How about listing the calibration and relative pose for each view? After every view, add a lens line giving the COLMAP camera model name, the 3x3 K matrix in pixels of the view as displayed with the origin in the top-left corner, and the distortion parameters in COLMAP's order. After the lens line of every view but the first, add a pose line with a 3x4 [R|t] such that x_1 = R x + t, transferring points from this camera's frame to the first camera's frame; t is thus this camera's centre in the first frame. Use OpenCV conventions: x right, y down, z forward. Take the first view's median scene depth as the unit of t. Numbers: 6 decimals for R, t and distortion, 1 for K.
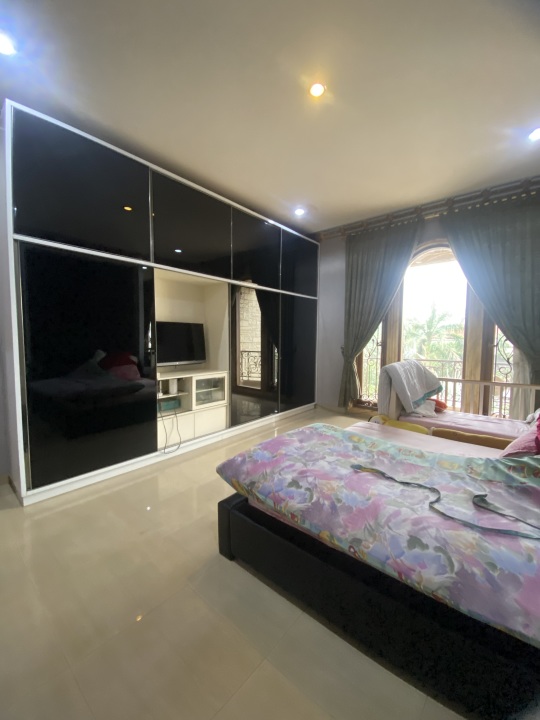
lens RADIAL K [[292.9, 0, 271.4], [0, 292.9, 357.1], [0, 0, 1]] dist [0.030773, -0.025699]
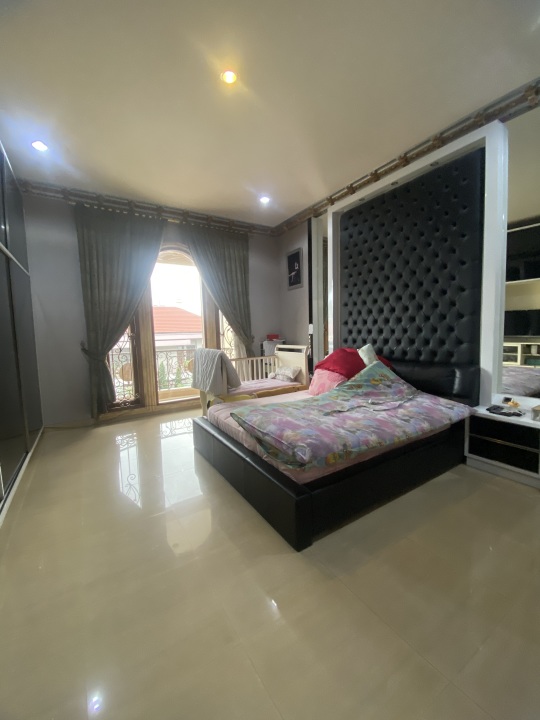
lens RADIAL K [[292.9, 0, 271.4], [0, 292.9, 357.1], [0, 0, 1]] dist [0.030773, -0.025699]
pose [[0.298937, -0.100944, 0.948919, -0.501672], [0.095159, 0.992586, 0.075612, -0.013723], [-0.949517, 0.067695, 0.306326, 0.369995]]
